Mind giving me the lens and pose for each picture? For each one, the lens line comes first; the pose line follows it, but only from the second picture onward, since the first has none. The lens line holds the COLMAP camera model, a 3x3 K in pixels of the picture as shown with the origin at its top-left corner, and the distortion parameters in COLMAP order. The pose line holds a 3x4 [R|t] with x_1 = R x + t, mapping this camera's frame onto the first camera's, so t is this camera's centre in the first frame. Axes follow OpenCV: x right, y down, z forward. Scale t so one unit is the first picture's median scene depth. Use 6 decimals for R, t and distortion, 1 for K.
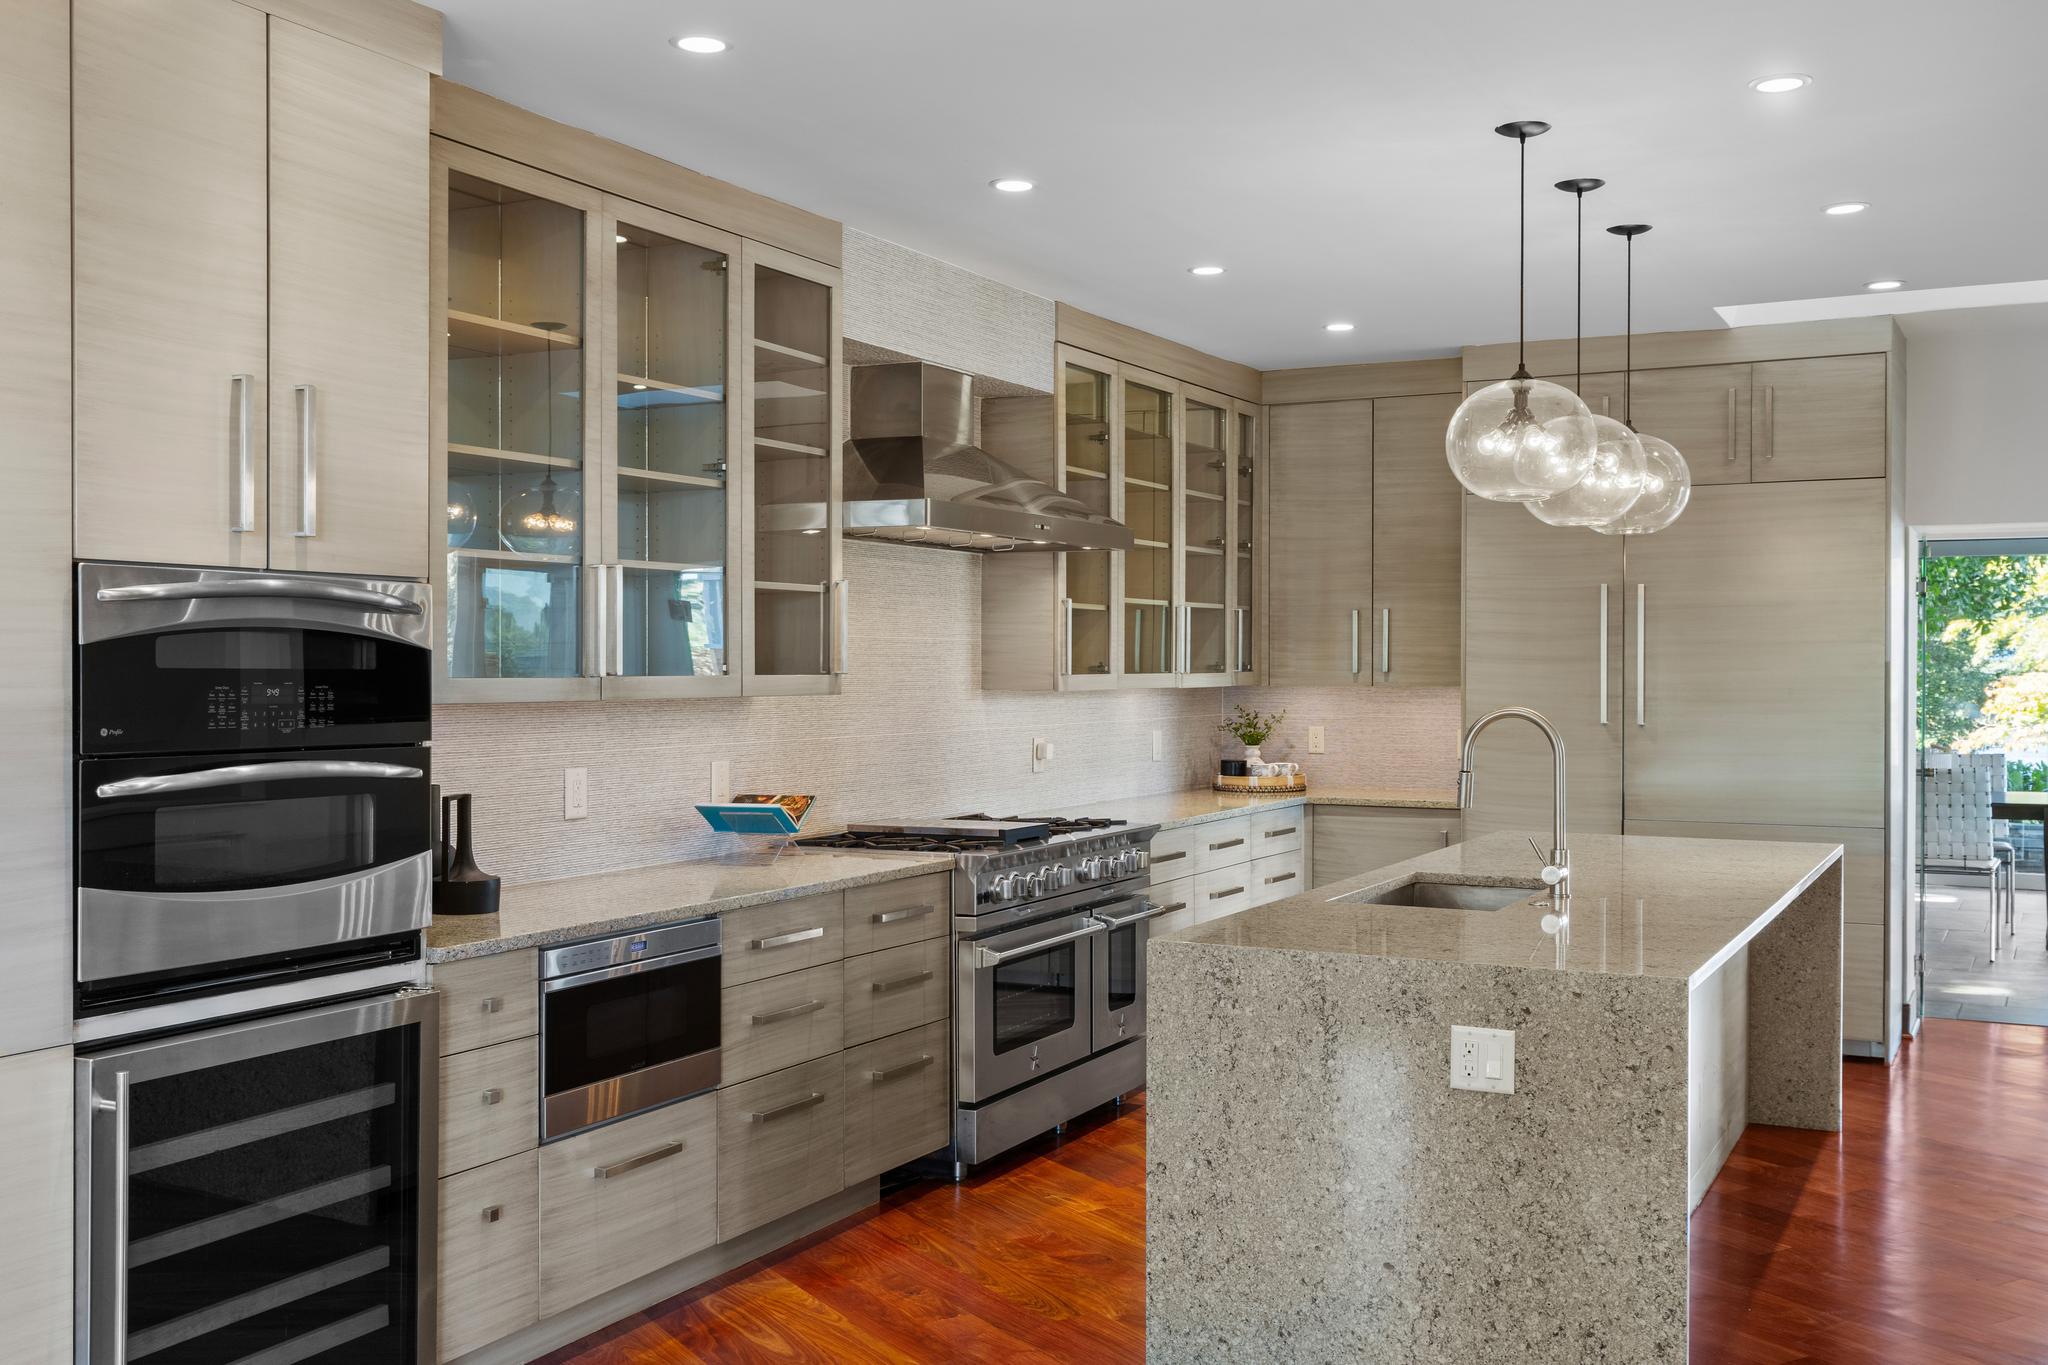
lens RADIAL K [[1984.2, 0, 1024.0], [0, 1984.2, 682.5], [0, 0, 1]] dist [0.000739, -0.010693]
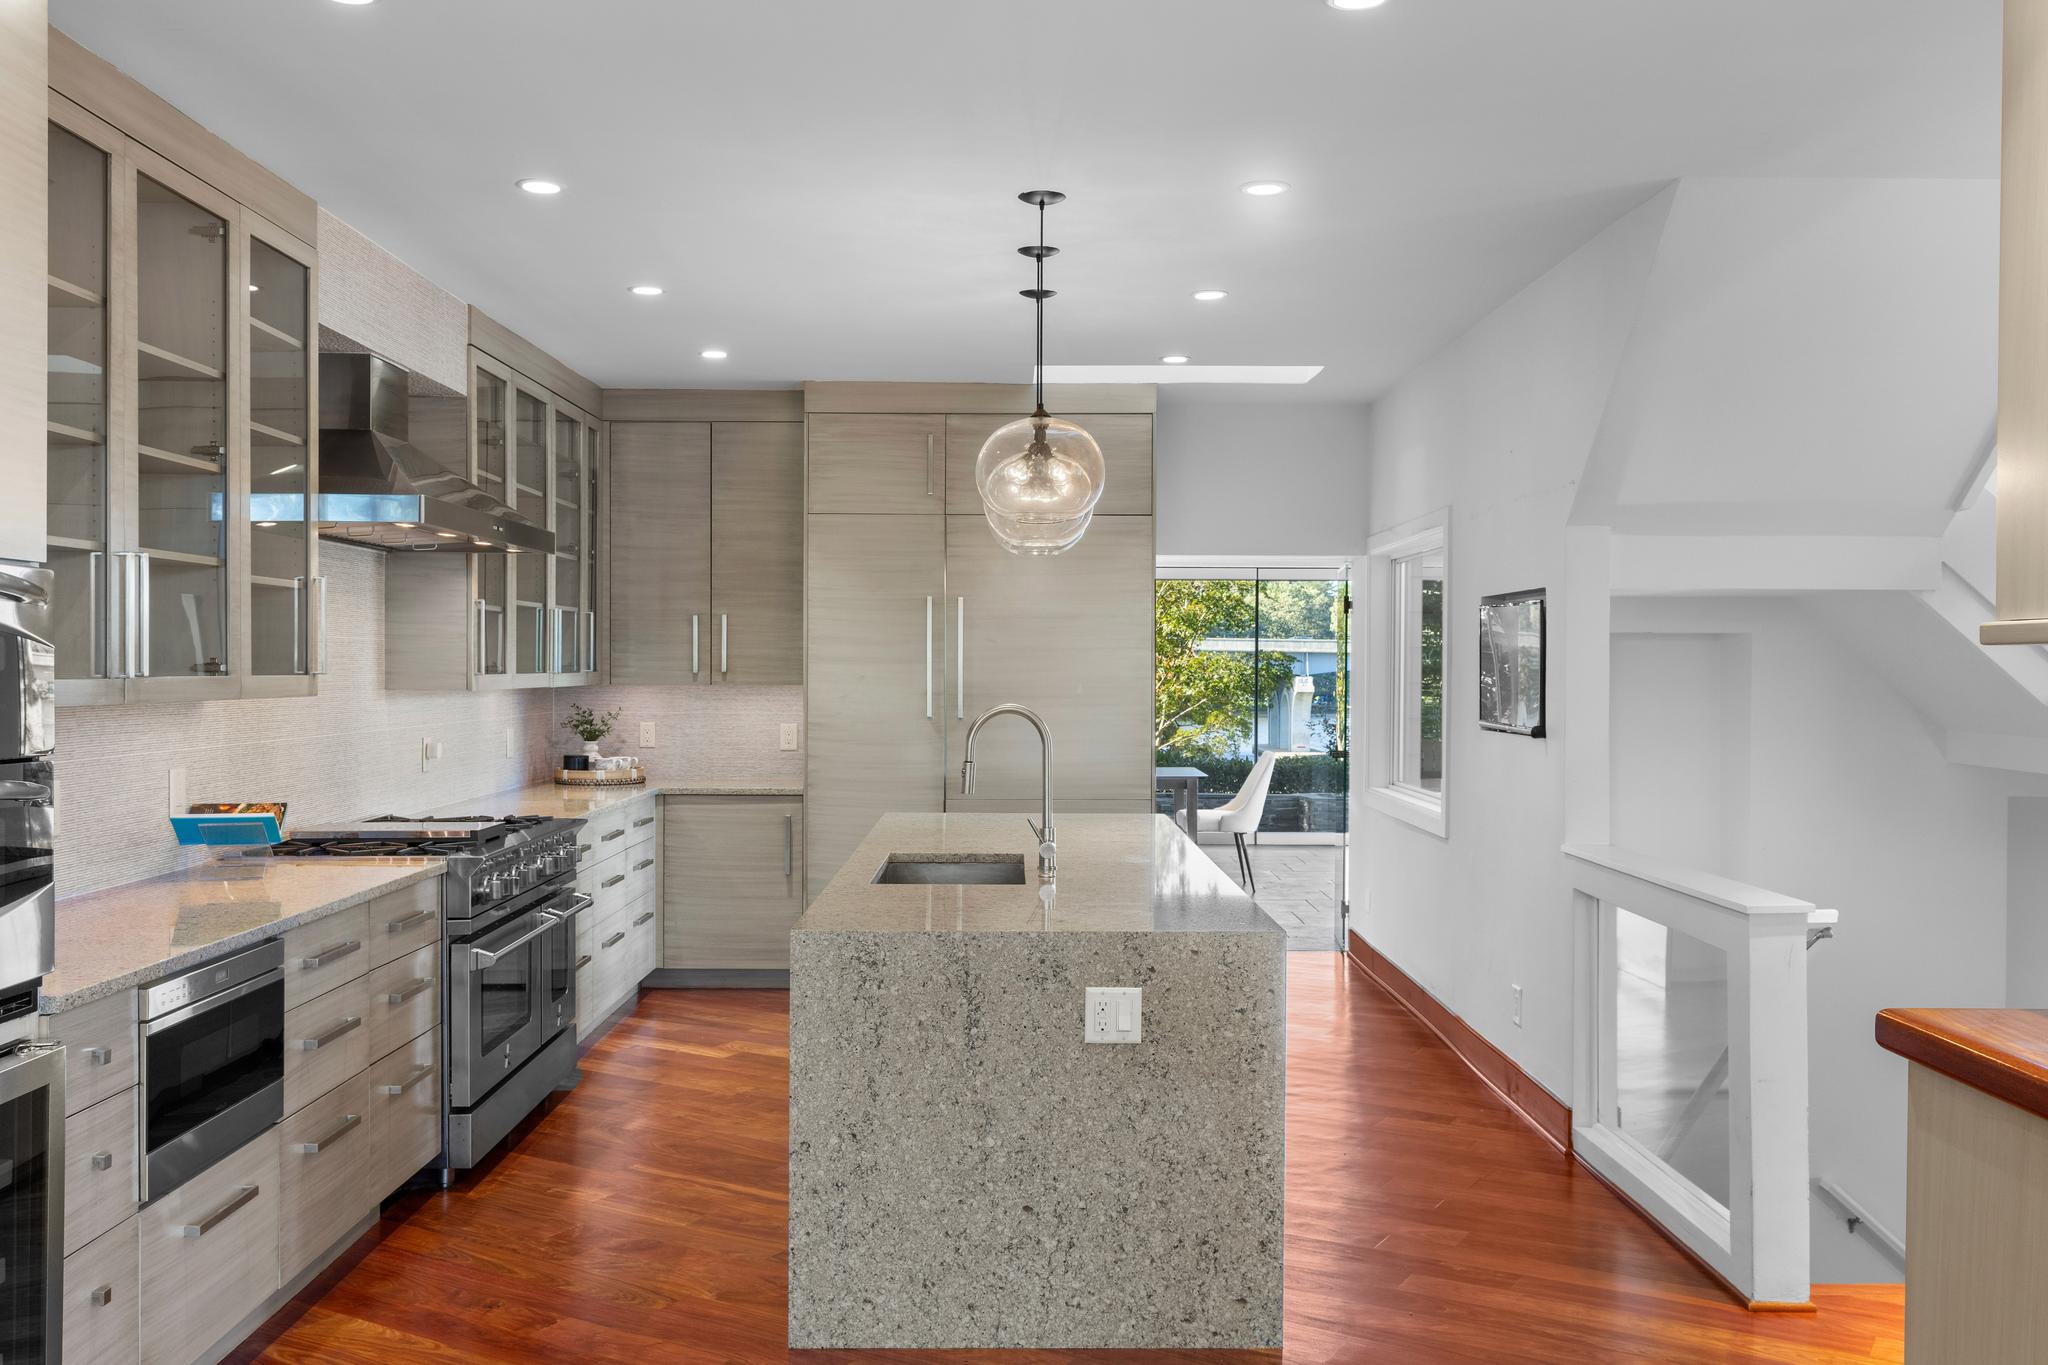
lens RADIAL K [[1767.4, 0, 1024.8], [0, 1767.4, 688.8], [0, 0, 1]] dist [0.000414, -0.007103]
pose [[0.880136, -0.002909, 0.474714, -0.210424], [0.000495, 0.999986, 0.005210, -0.001669], [-0.474722, -0.004350, 0.880125, 0.095824]]
